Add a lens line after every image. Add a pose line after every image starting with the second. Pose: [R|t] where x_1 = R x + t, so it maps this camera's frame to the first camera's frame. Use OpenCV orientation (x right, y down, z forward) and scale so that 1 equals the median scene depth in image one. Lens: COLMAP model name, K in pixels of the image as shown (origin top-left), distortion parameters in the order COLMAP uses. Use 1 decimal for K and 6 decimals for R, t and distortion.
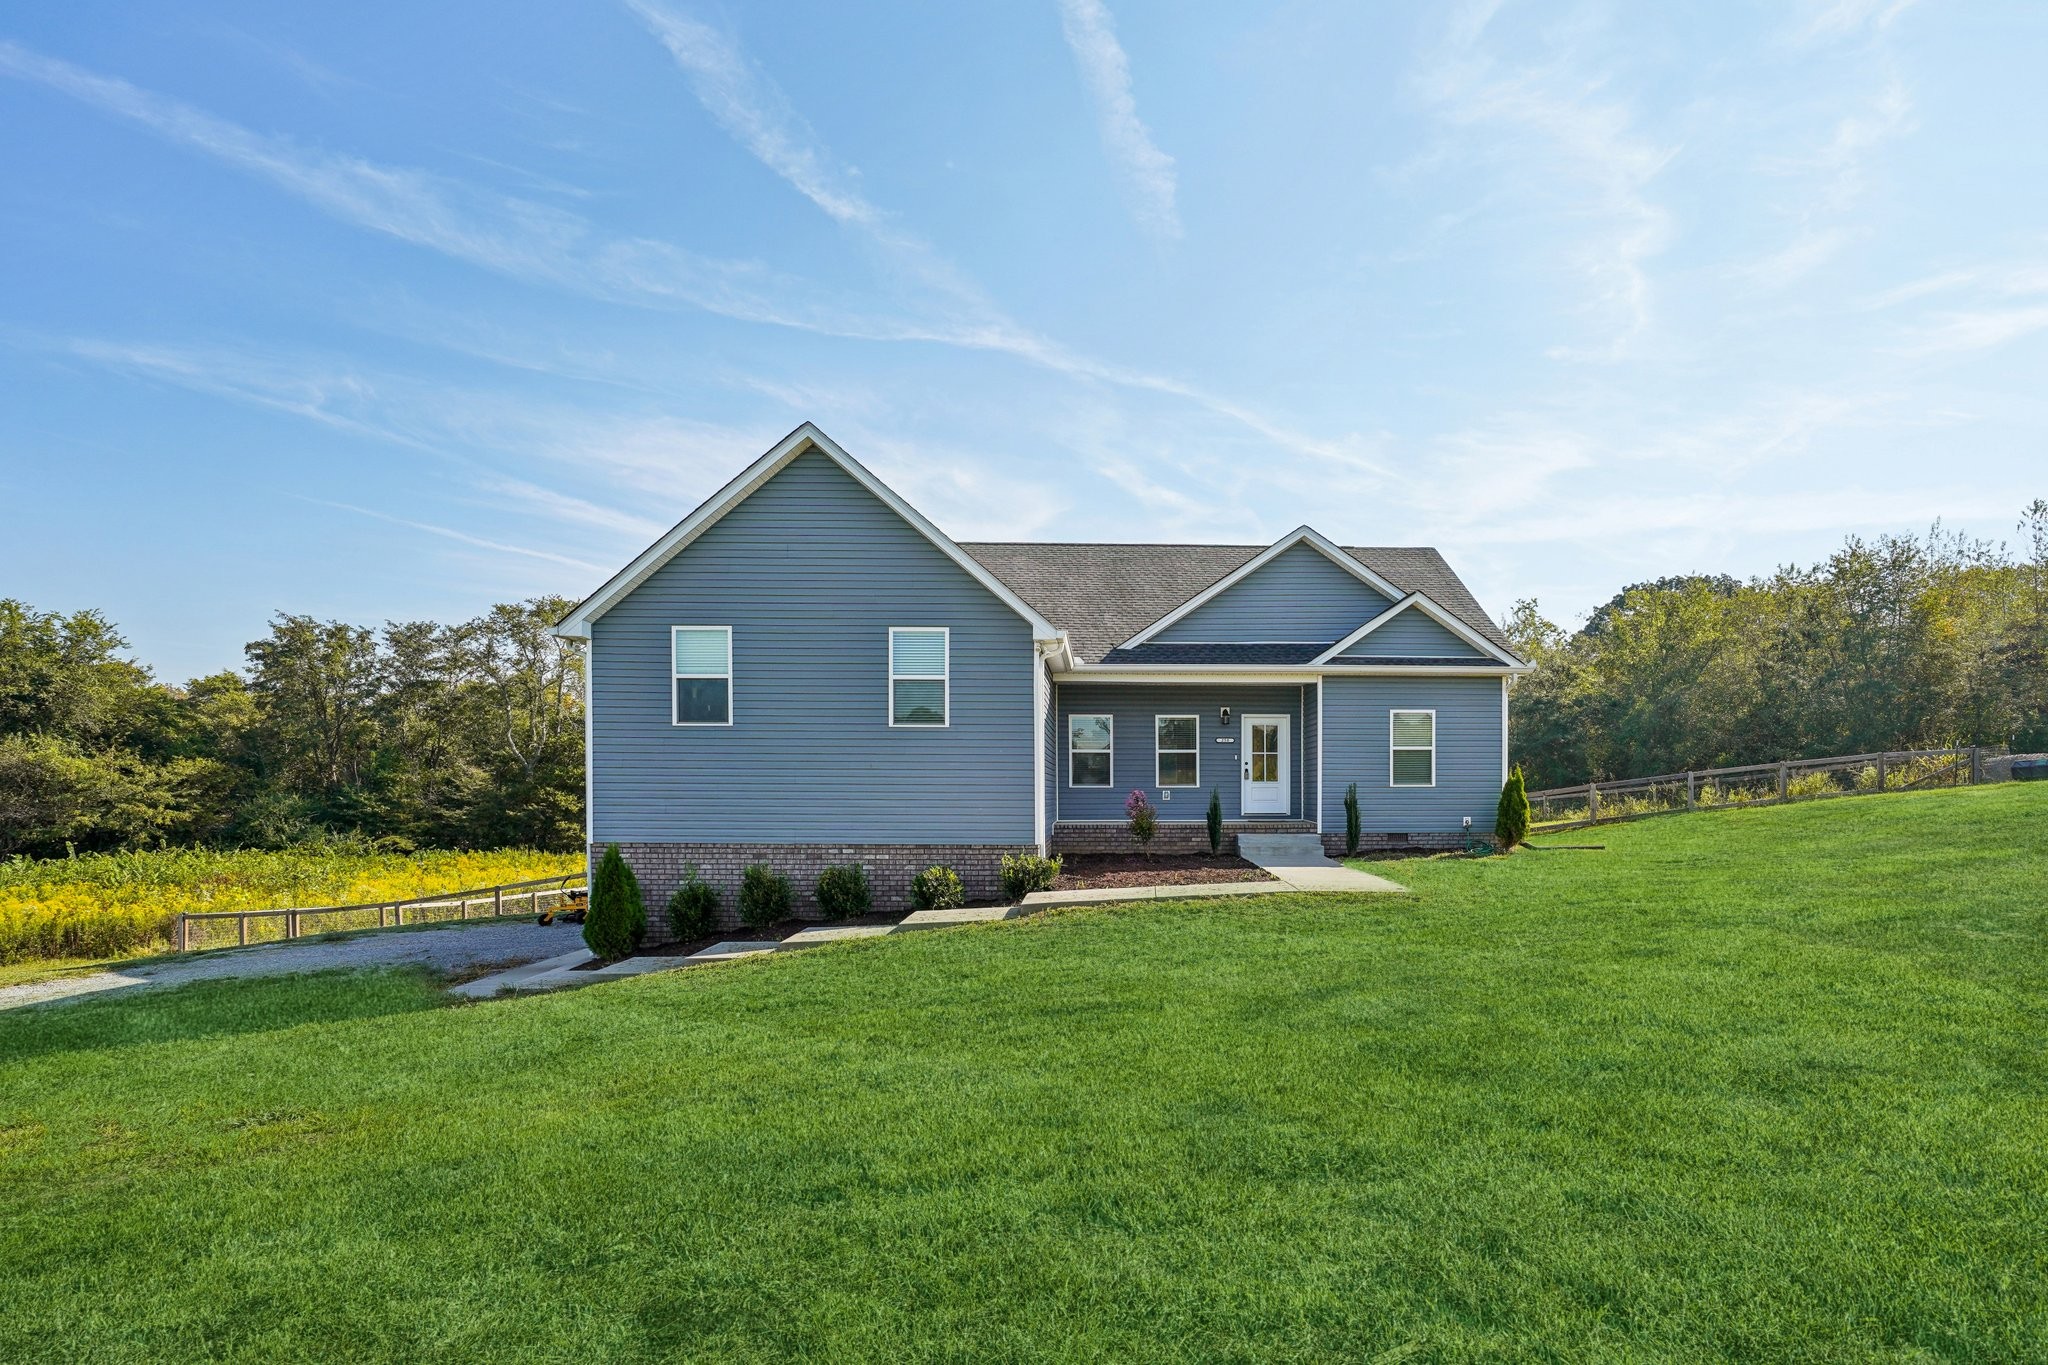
lens RADIAL K [[1006.4, 0, 1069.3], [0, 1006.4, 737.9], [0, 0, 1]] dist [-0.074744, 0.031417]
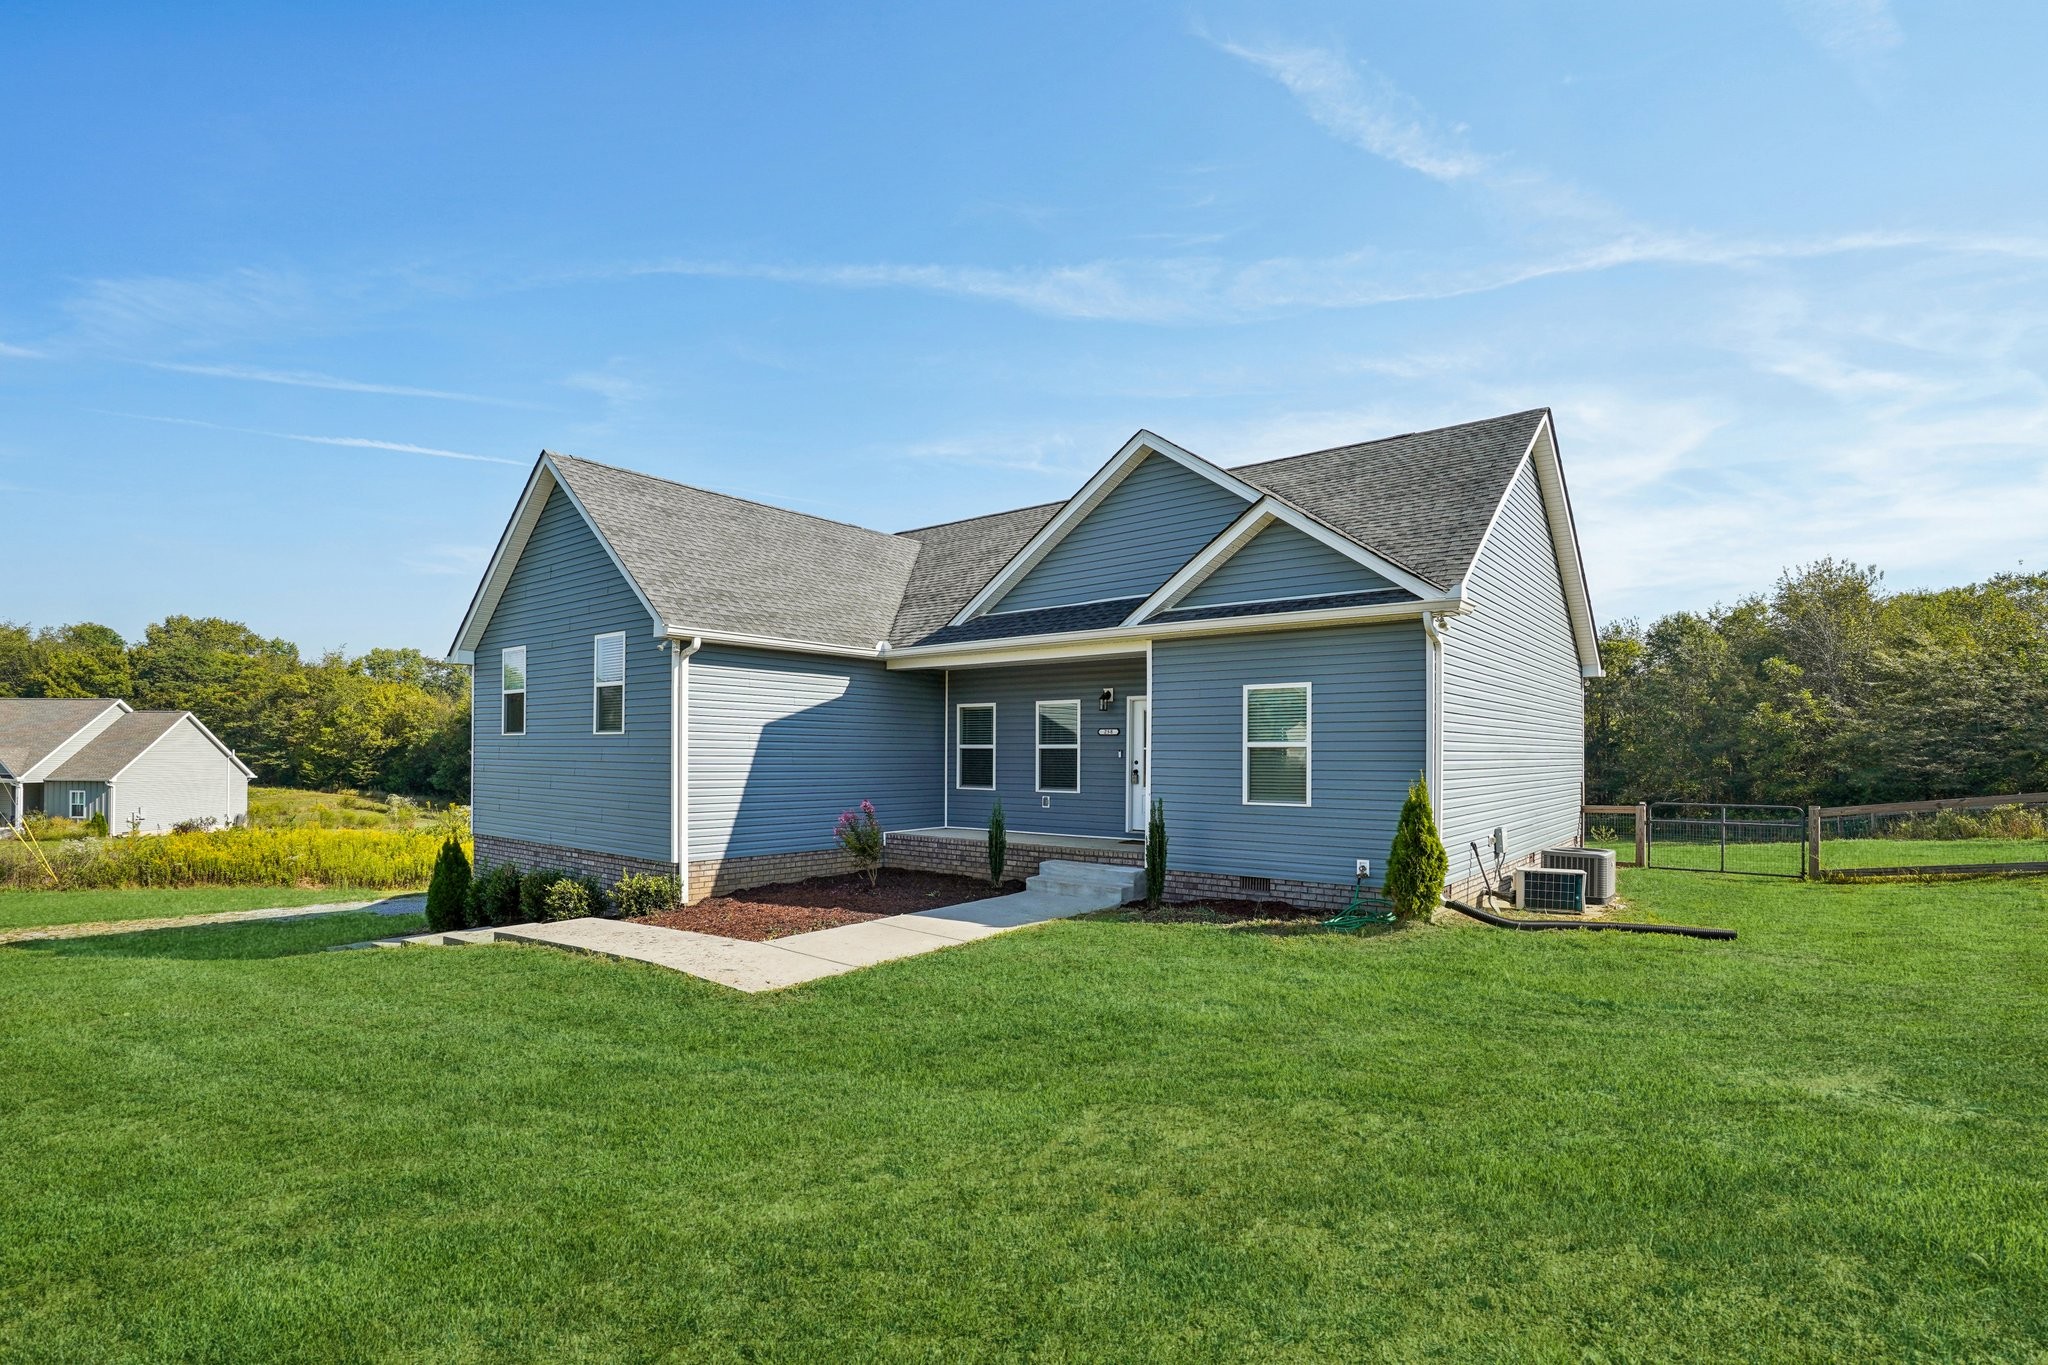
lens RADIAL K [[935.5, 0, 1044.1], [0, 935.5, 688.0], [0, 0, 1]] dist [-0.031586, 0.000306]
pose [[0.780716, -0.045583, -0.623221, 0.565409], [0.037676, 0.998955, -0.025868, -0.014211], [0.623749, -0.003285, 0.781618, 0.411546]]
